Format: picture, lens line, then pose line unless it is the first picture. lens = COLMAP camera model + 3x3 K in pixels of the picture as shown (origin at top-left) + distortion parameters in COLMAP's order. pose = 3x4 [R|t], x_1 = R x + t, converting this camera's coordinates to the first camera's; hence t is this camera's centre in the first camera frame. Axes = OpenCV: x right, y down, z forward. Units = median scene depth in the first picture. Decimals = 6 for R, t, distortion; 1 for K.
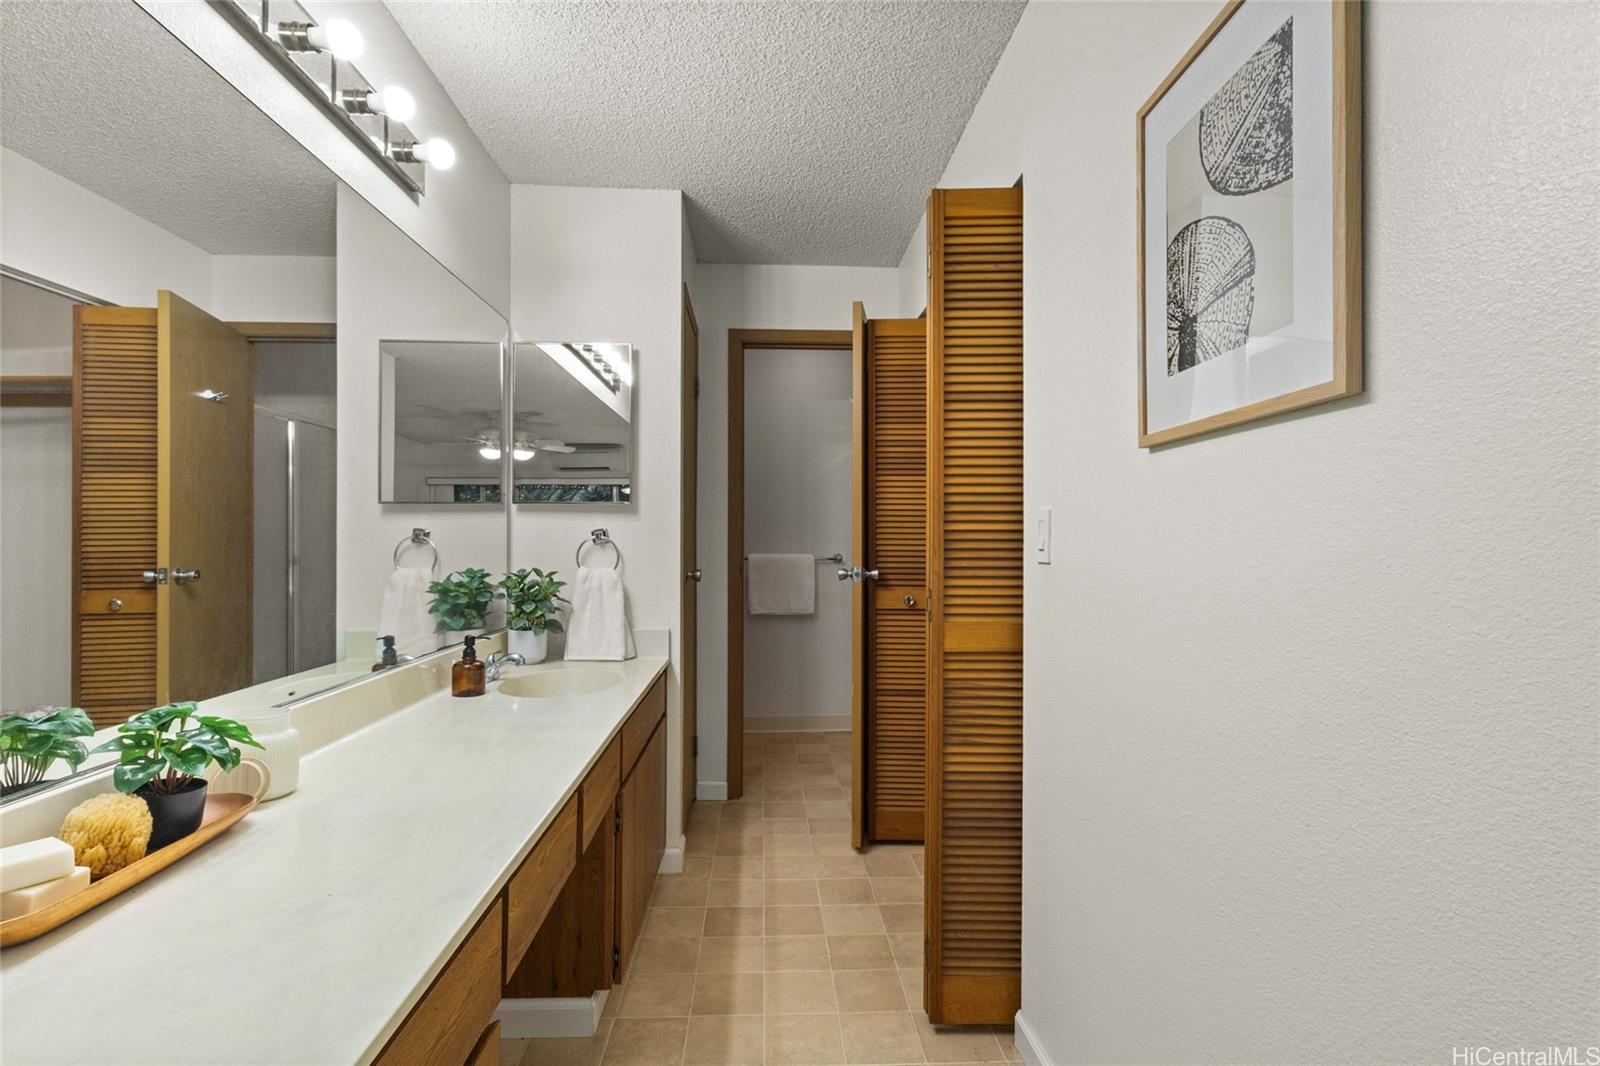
lens RADIAL K [[745.2, 0, 796.3], [0, 745.2, 528.3], [0, 0, 1]] dist [0.003925, 0.000492]
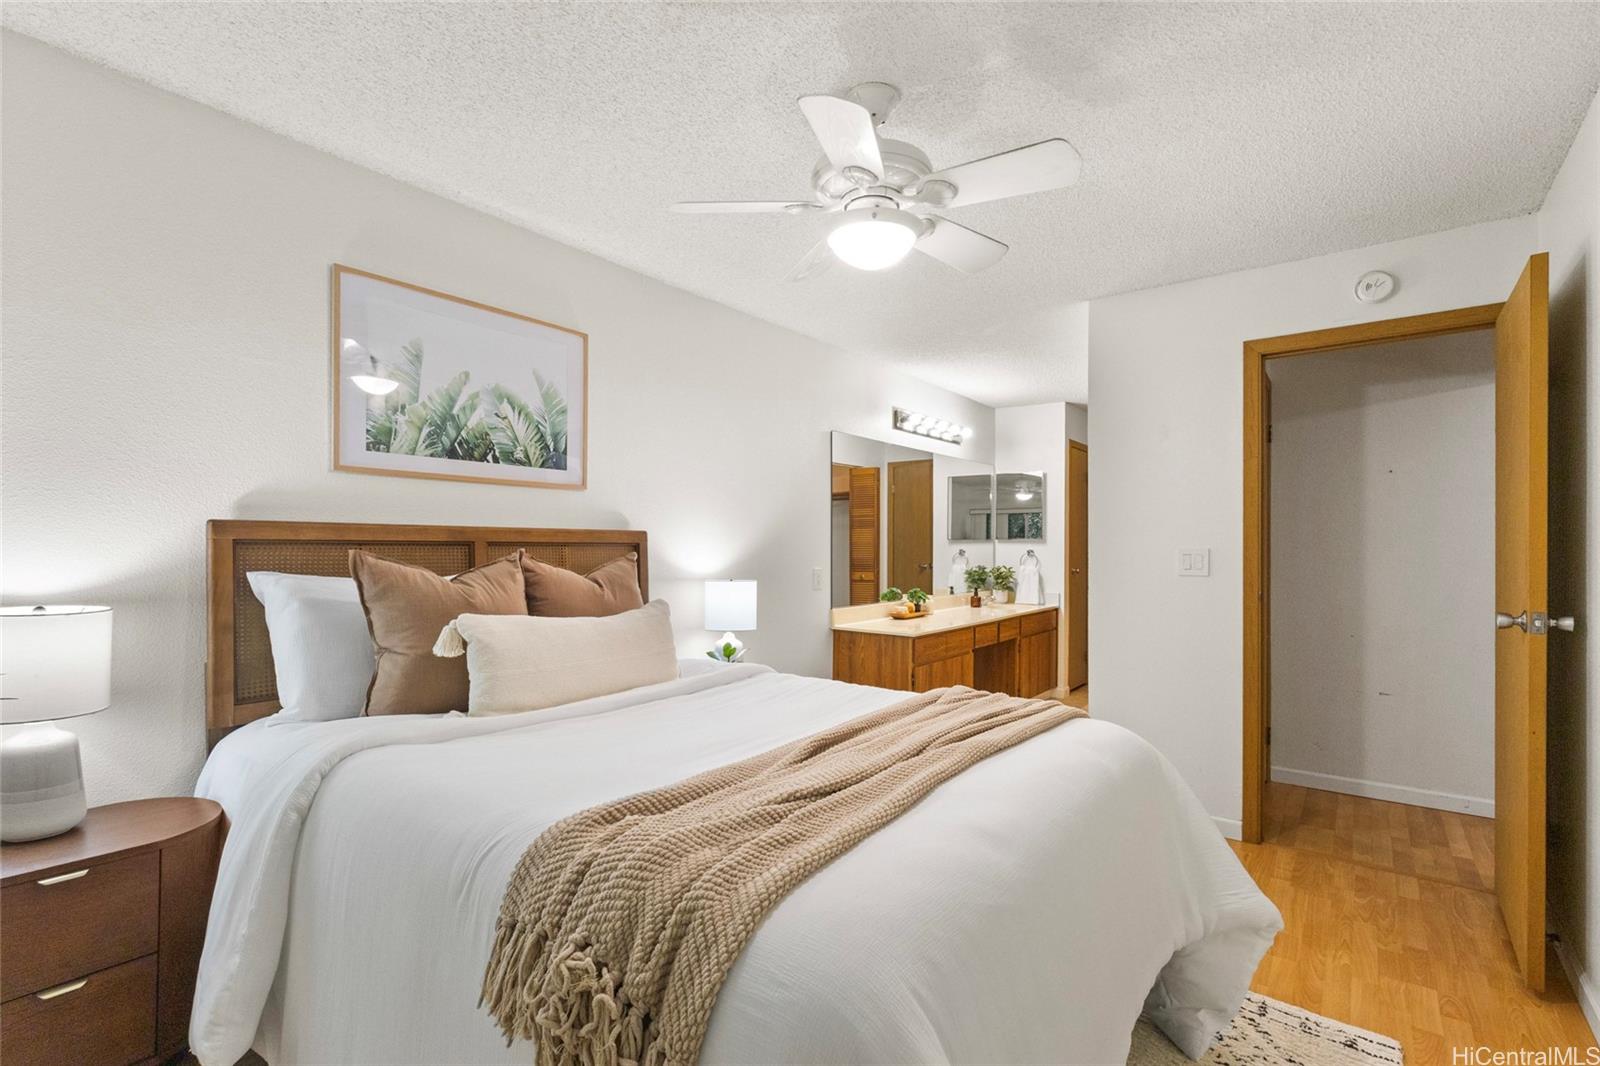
lens RADIAL K [[745.2, 0, 805.6], [0, 745.2, 538.2], [0, 0, 1]] dist [0.003925, 0.000492]
pose [[0.770952, -0.006324, -0.636862, 0.737132], [0.008549, 0.999963, 0.000419, -0.045301], [0.636836, -0.005767, 0.770977, -1.360019]]
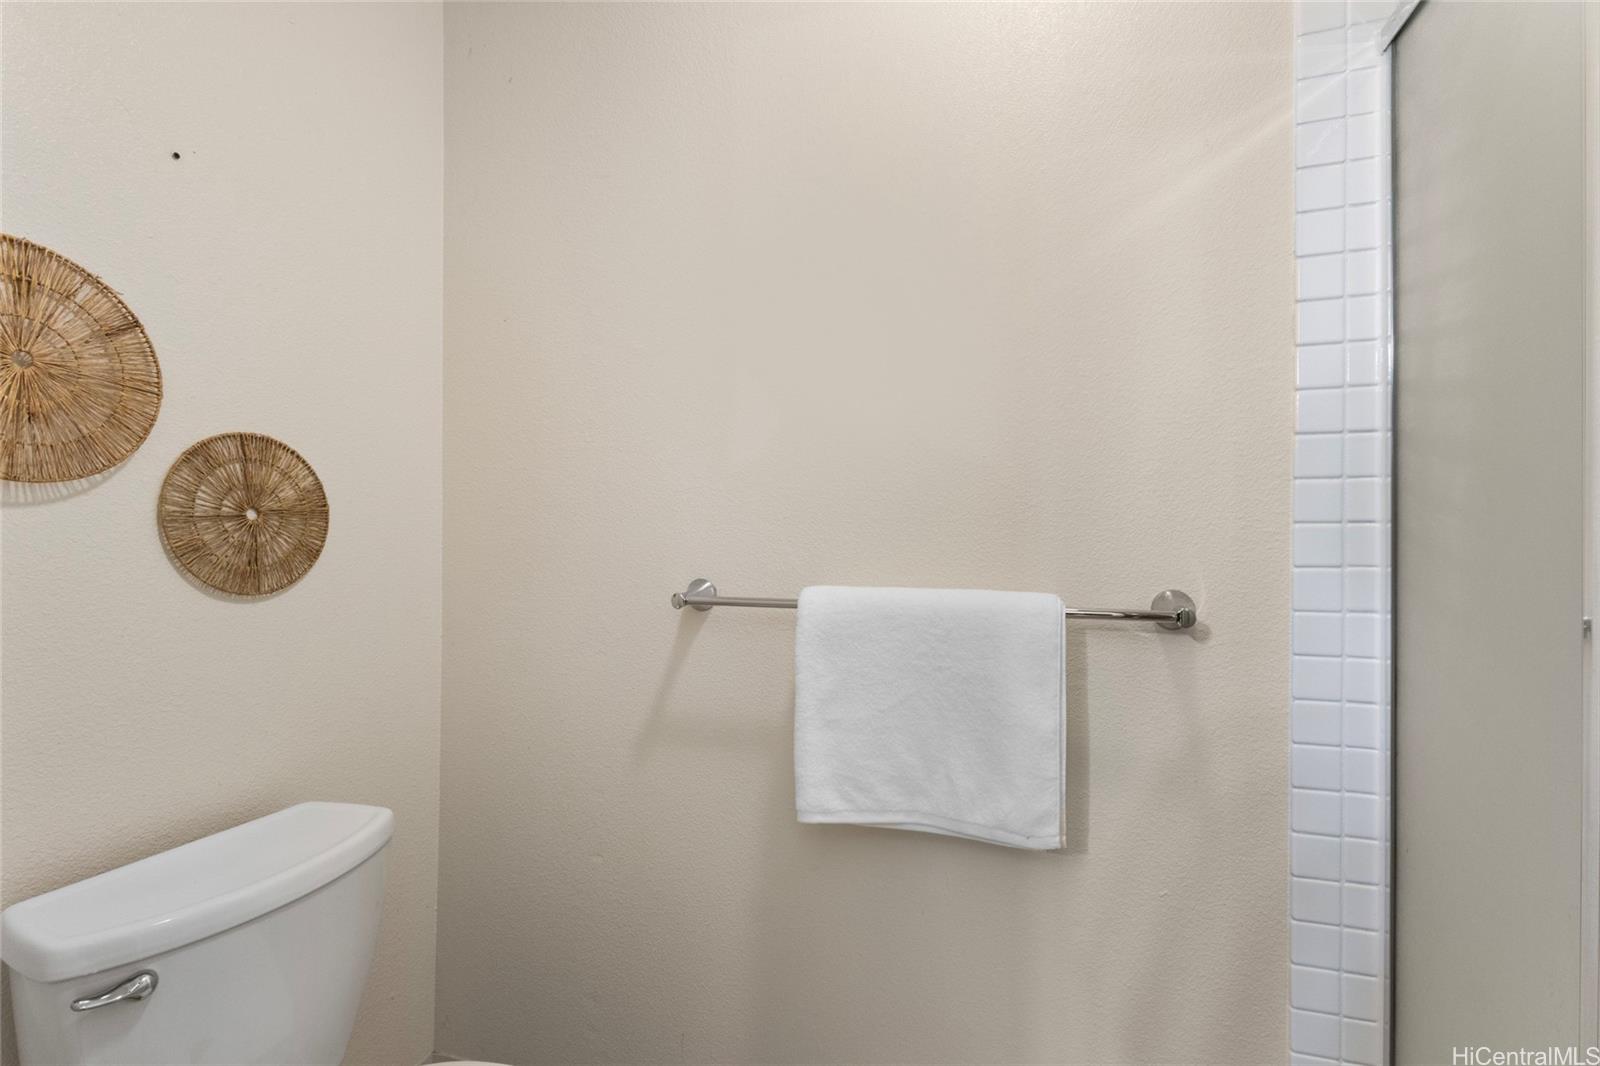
lens RADIAL K [[745.2, 0, 800.9], [0, 745.2, 535.9], [0, 0, 1]] dist [0.003925, 0.000492]
pose [[0.948016, -0.002970, -0.318209, 0.035160], [0.005725, 0.999954, 0.007723, 0.025715], [0.318172, -0.009143, 0.947989, 1.252975]]
